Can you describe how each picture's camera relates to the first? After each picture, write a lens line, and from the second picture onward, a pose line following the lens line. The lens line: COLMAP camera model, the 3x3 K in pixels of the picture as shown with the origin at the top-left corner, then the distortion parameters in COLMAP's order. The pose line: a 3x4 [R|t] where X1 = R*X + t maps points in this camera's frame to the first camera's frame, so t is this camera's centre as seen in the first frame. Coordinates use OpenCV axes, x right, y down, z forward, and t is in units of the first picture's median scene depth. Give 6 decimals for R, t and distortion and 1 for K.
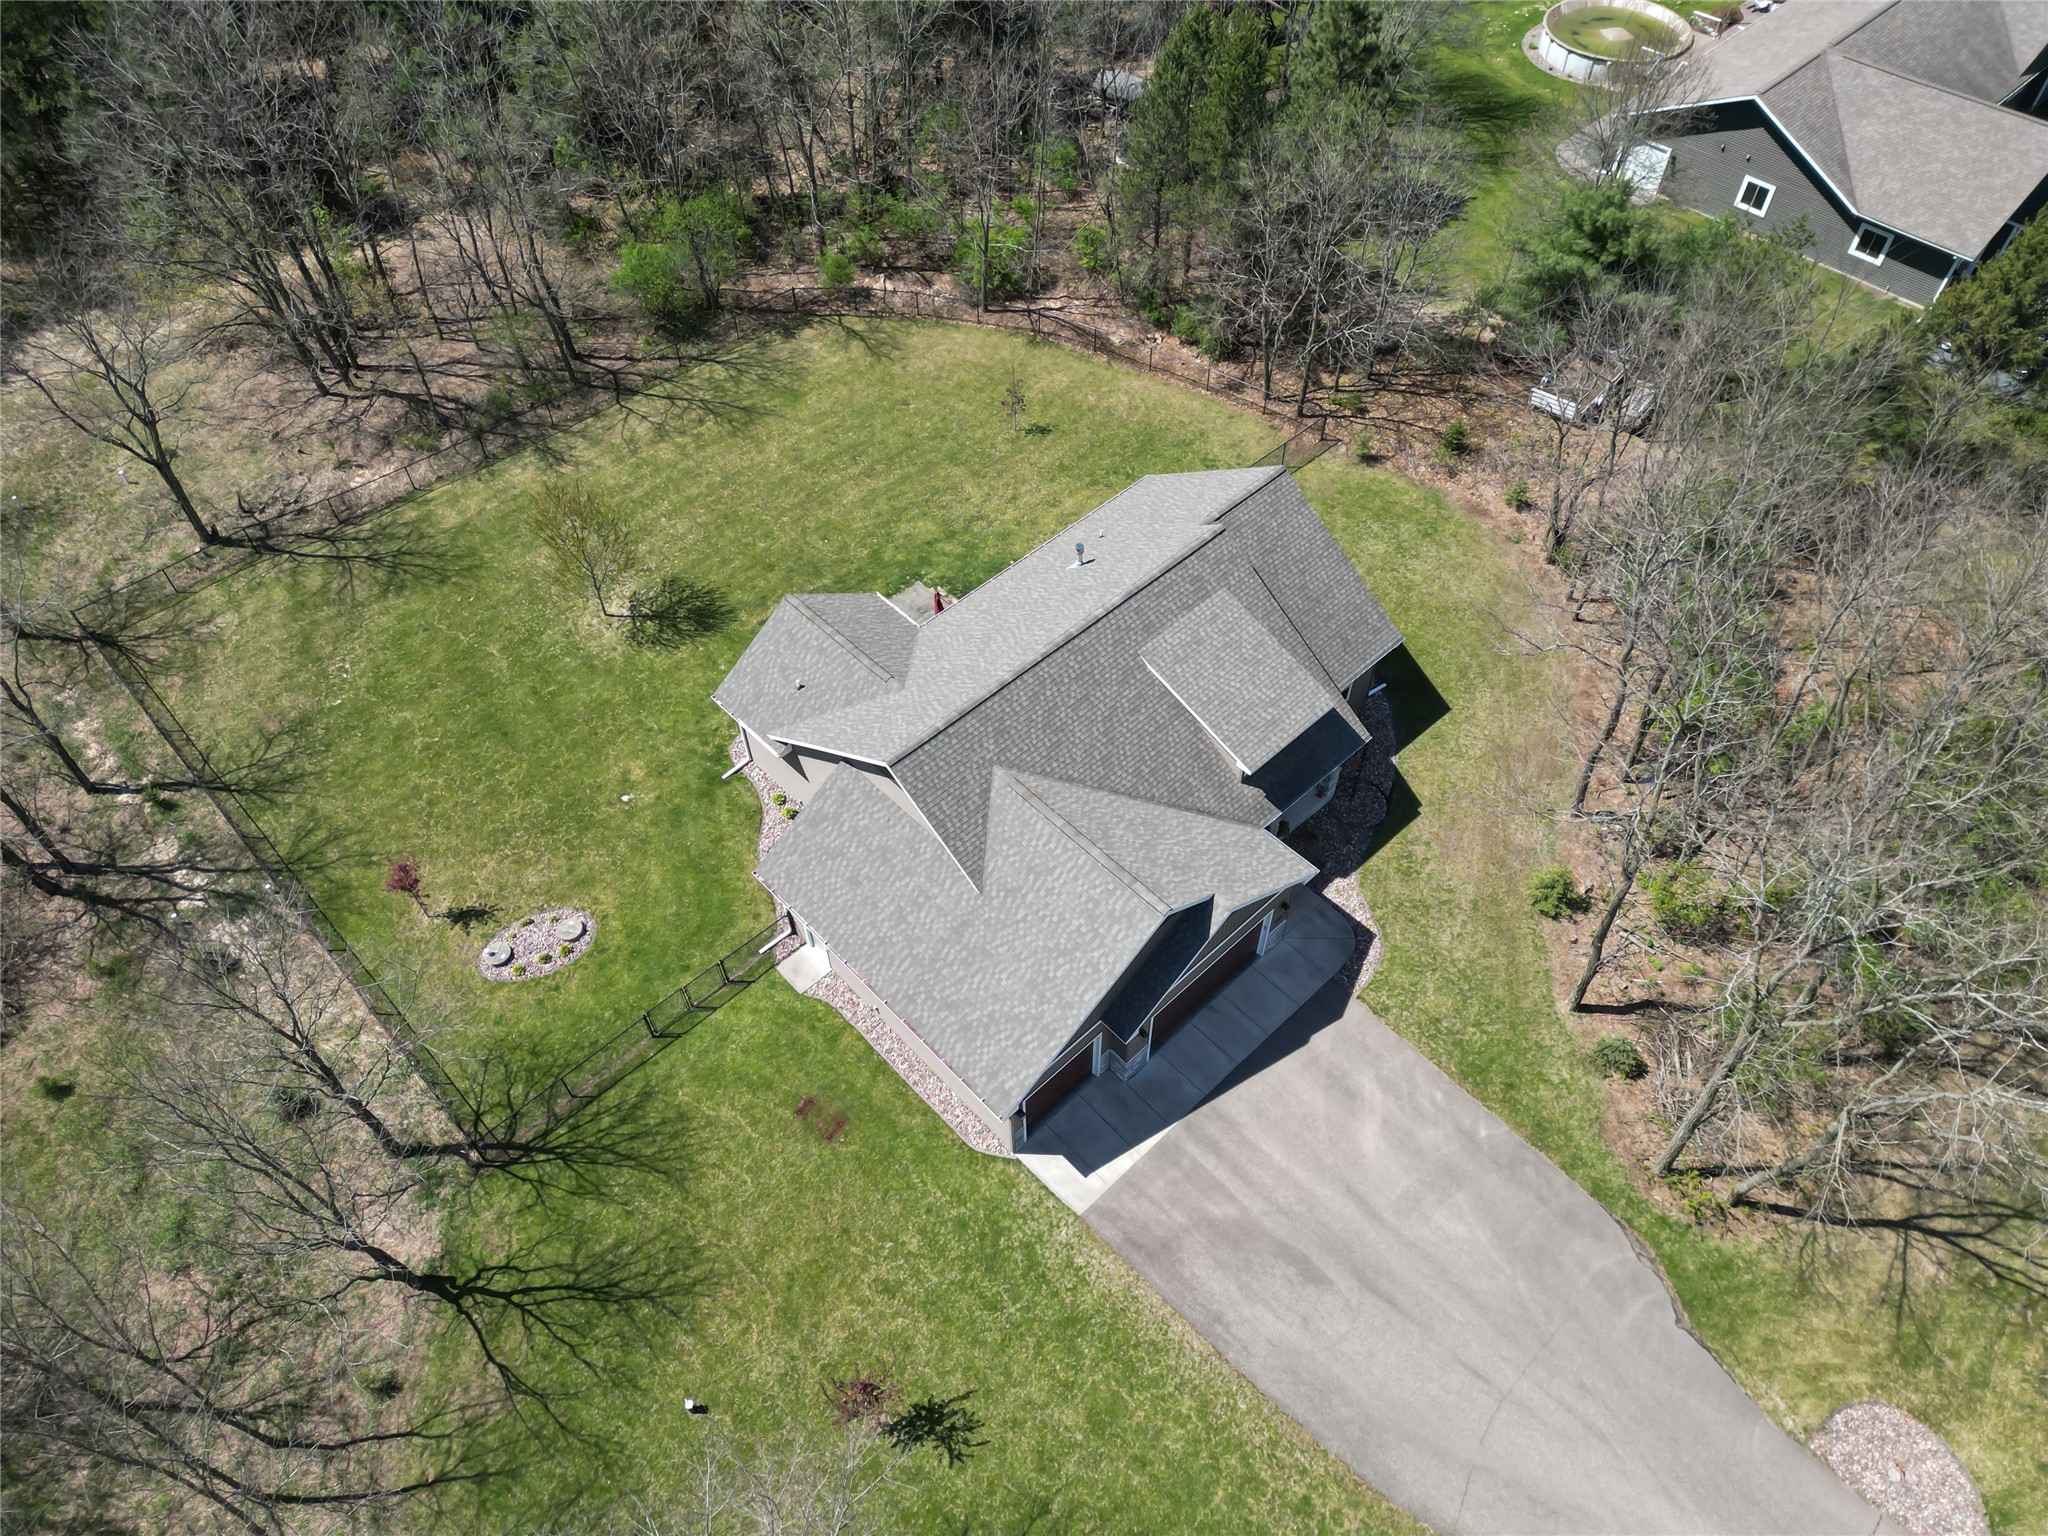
lens RADIAL K [[1423.1, 0, 1037.1], [0, 1423.1, 768.9], [0, 0, 1]] dist [0.066261, -0.061477]
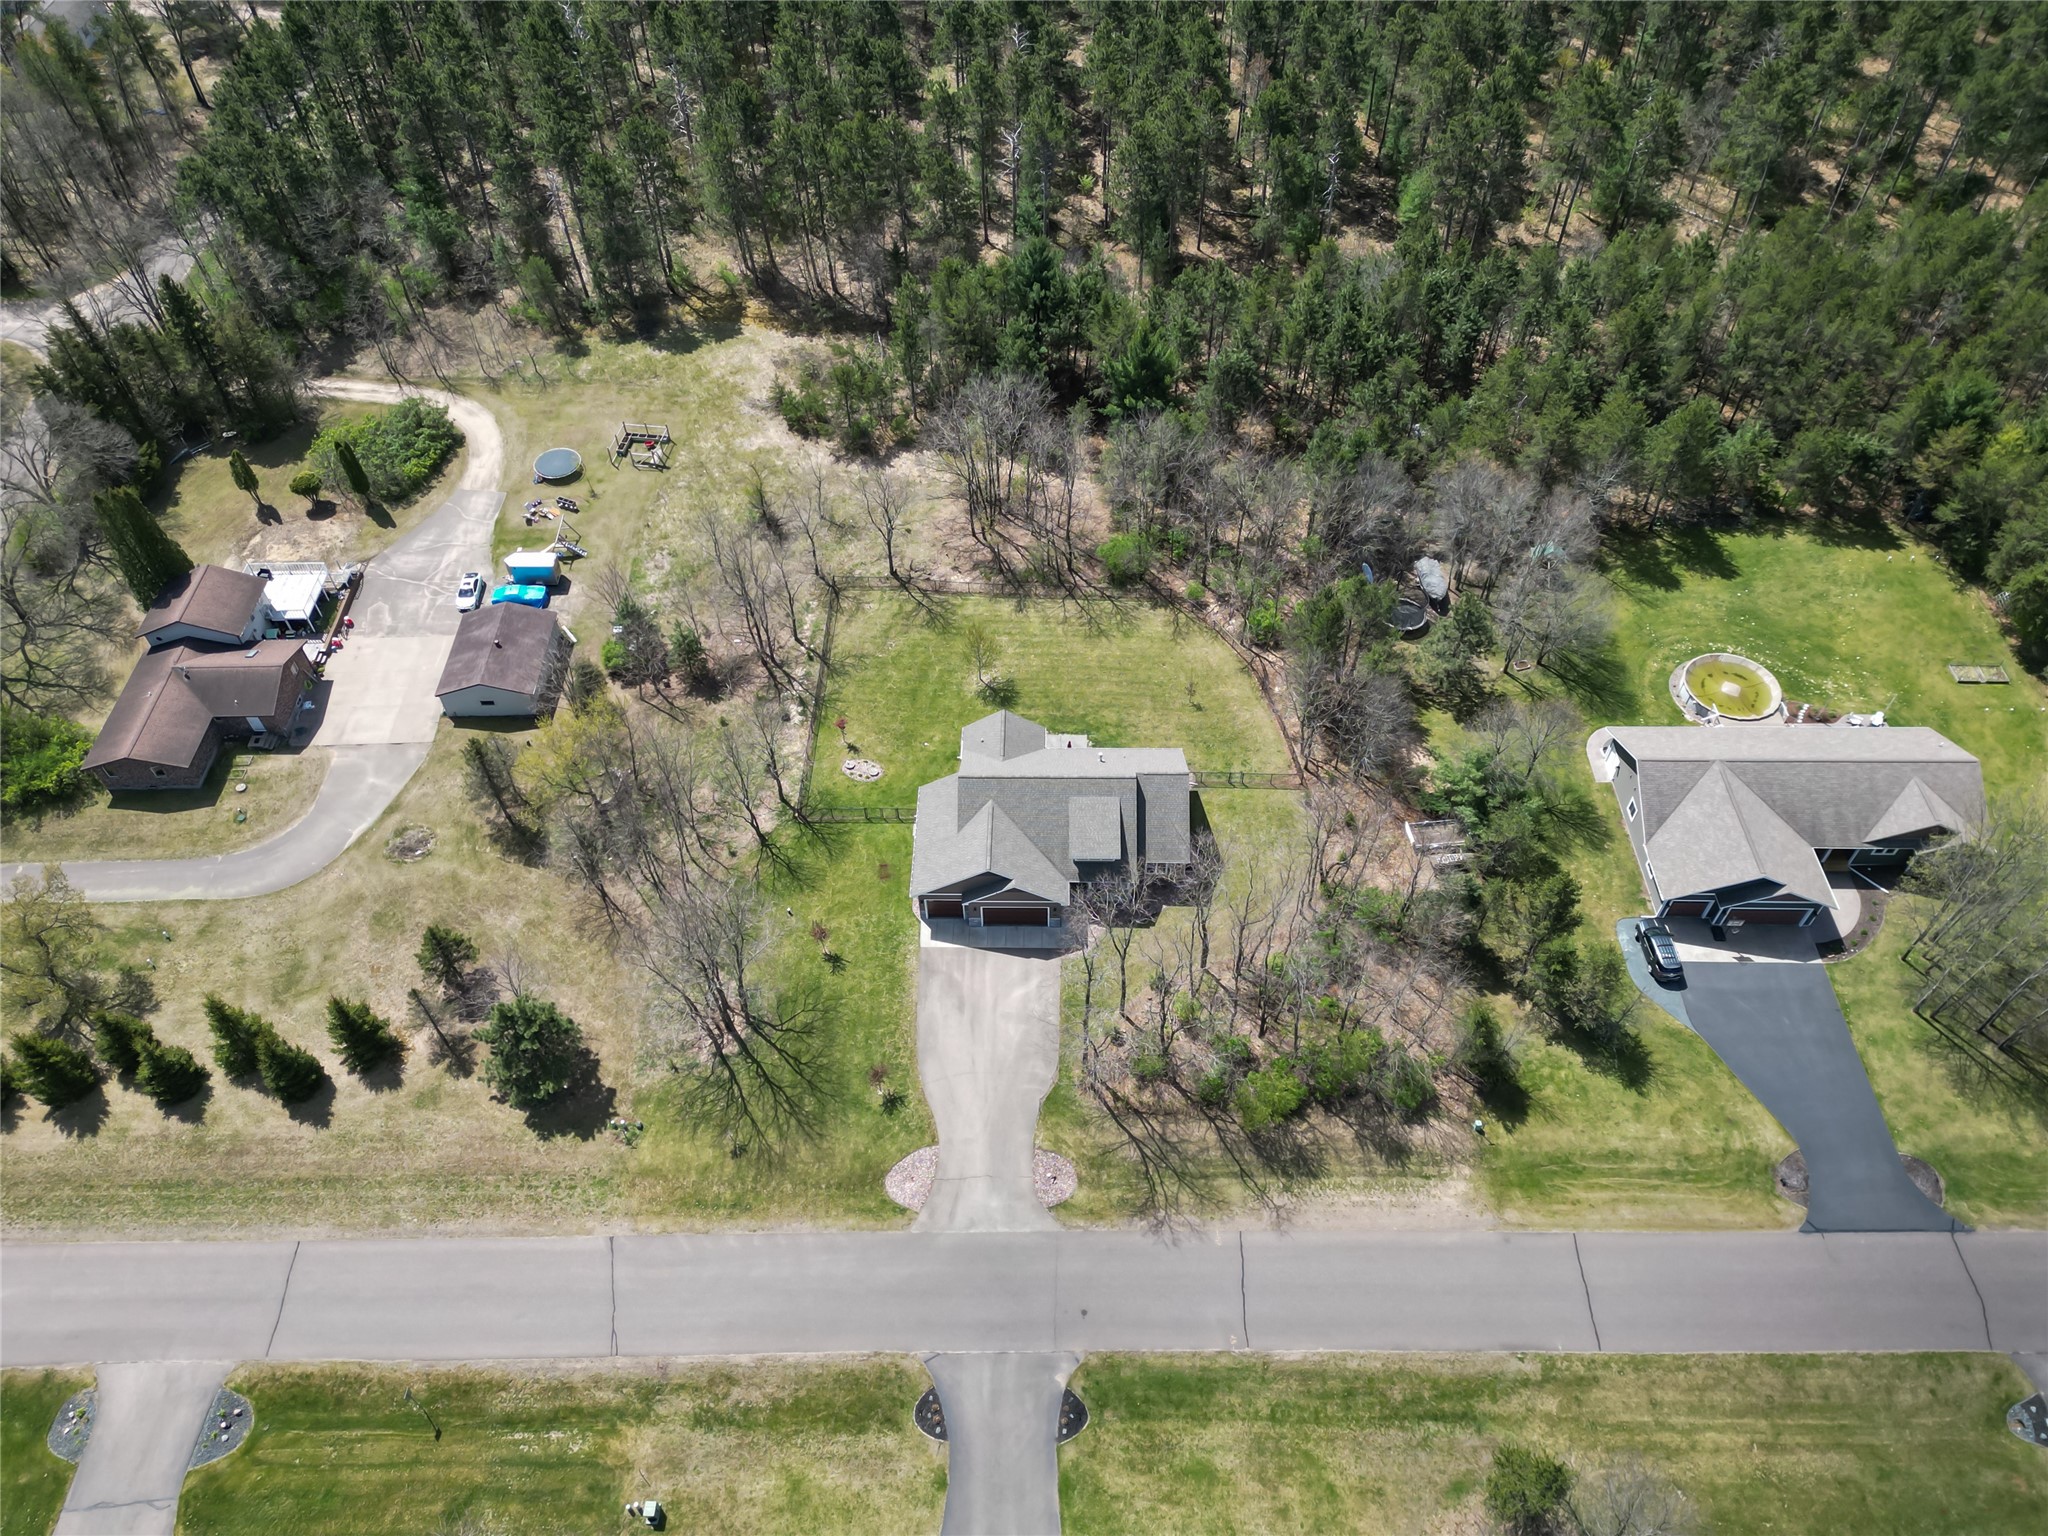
lens RADIAL K [[1457.8, 0, 1031.5], [0, 1457.8, 777.5], [0, 0, 1]] dist [0.098850, -0.106441]
pose [[0.712941, 0.534016, -0.454468, 1.068971], [-0.546726, 0.829152, 0.116614, -0.339401], [0.439097, 0.165331, 0.883097, -1.209766]]
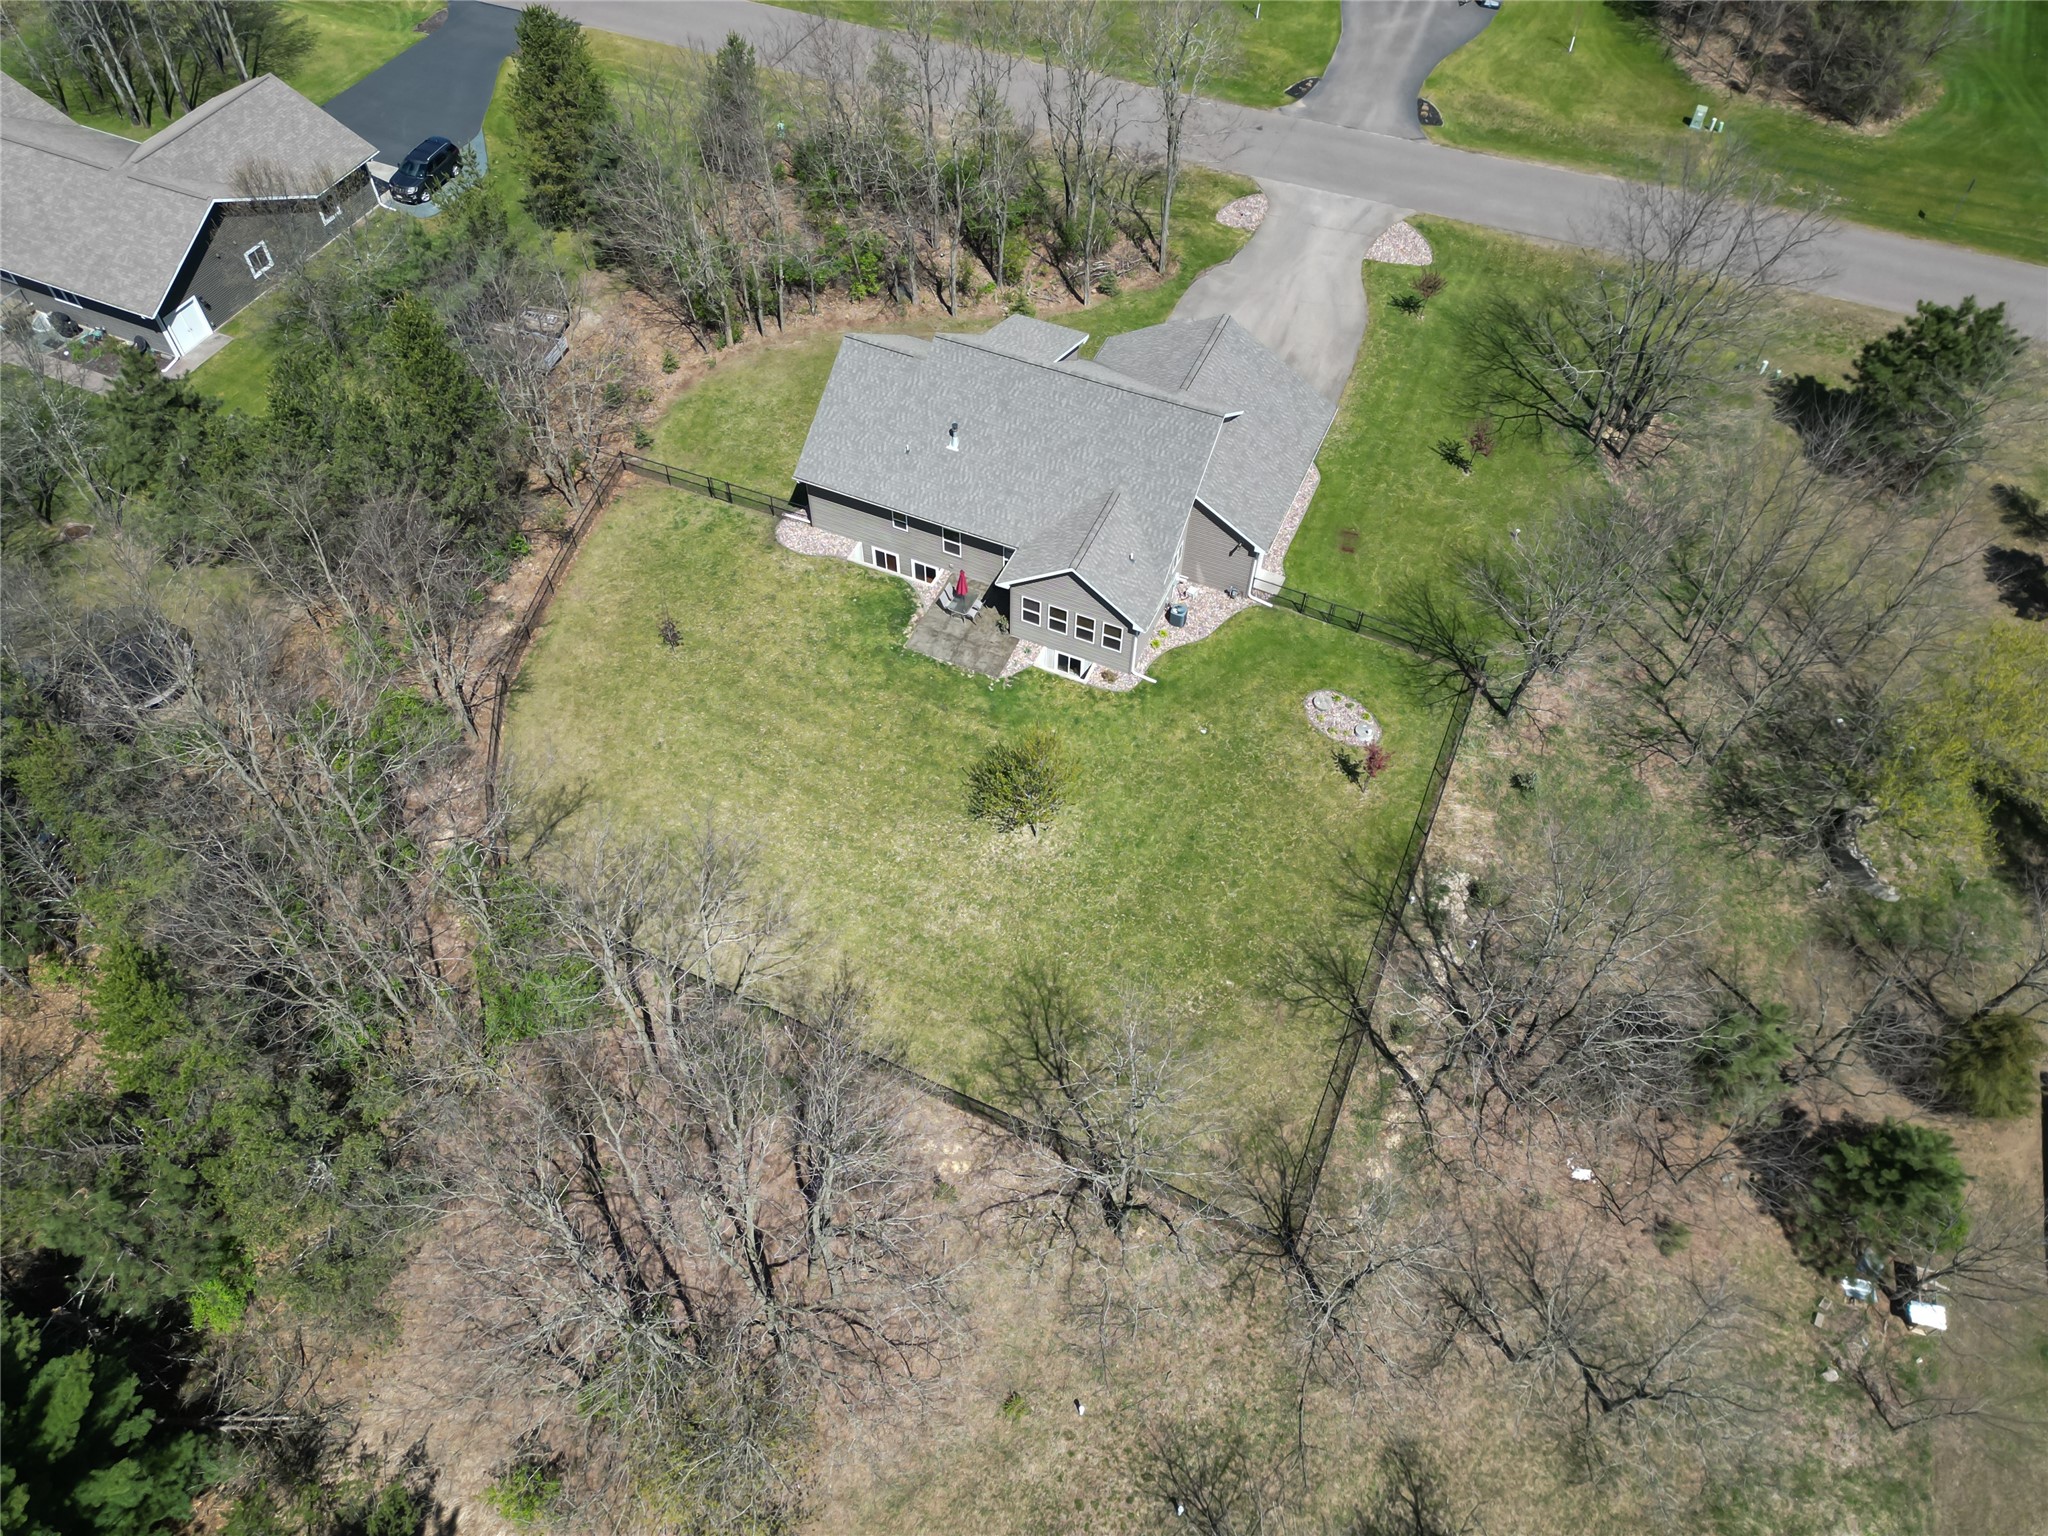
lens RADIAL K [[1423.1, 0, 1037.1], [0, 1423.1, 768.9], [0, 0, 1]] dist [0.066261, -0.061477]
pose [[-0.391641, -0.720290, 0.572538, -0.983510], [0.717522, 0.150451, 0.680093, -0.942973], [-0.576003, 0.677161, 0.457901, 0.541358]]
